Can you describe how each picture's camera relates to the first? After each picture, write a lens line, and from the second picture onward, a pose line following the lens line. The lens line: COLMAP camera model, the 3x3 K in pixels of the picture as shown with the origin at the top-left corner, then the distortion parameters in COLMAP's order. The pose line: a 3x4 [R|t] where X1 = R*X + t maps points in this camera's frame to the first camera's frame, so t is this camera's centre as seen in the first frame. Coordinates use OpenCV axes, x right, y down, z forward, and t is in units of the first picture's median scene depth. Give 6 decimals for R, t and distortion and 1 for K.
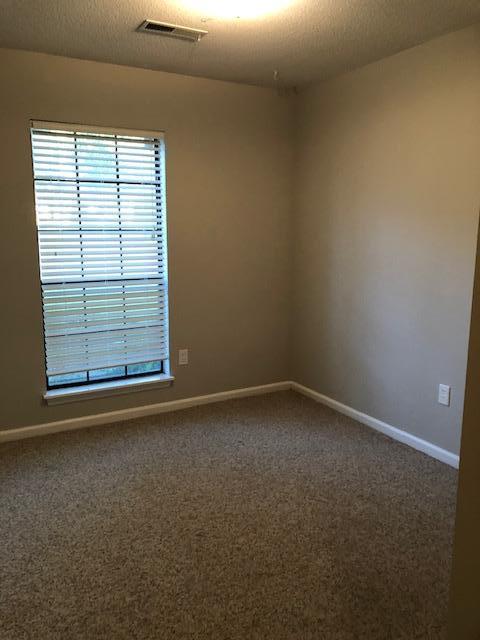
lens RADIAL K [[507.8, 0, 237.5], [0, 507.8, 319.7], [0, 0, 1]] dist [-0.006277, -0.007986]
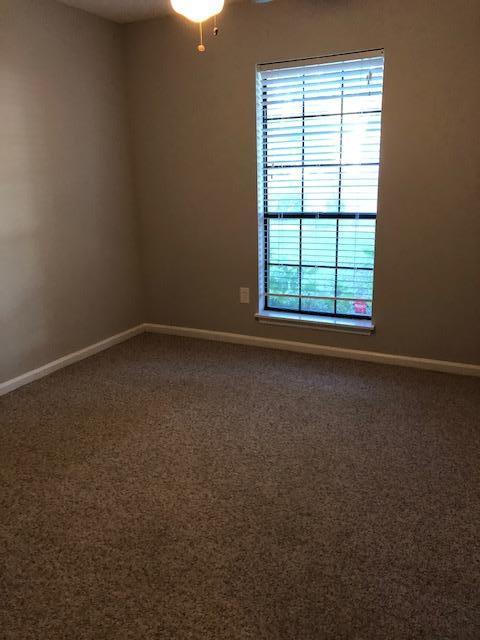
lens RADIAL K [[507.8, 0, 237.5], [0, 507.8, 319.7], [0, 0, 1]] dist [-0.006277, -0.007986]
pose [[0.555953, 0.224209, -0.800404, 0.530492], [-0.113180, 0.974385, 0.194331, -0.057057], [0.823472, -0.017450, 0.567088, 0.300946]]
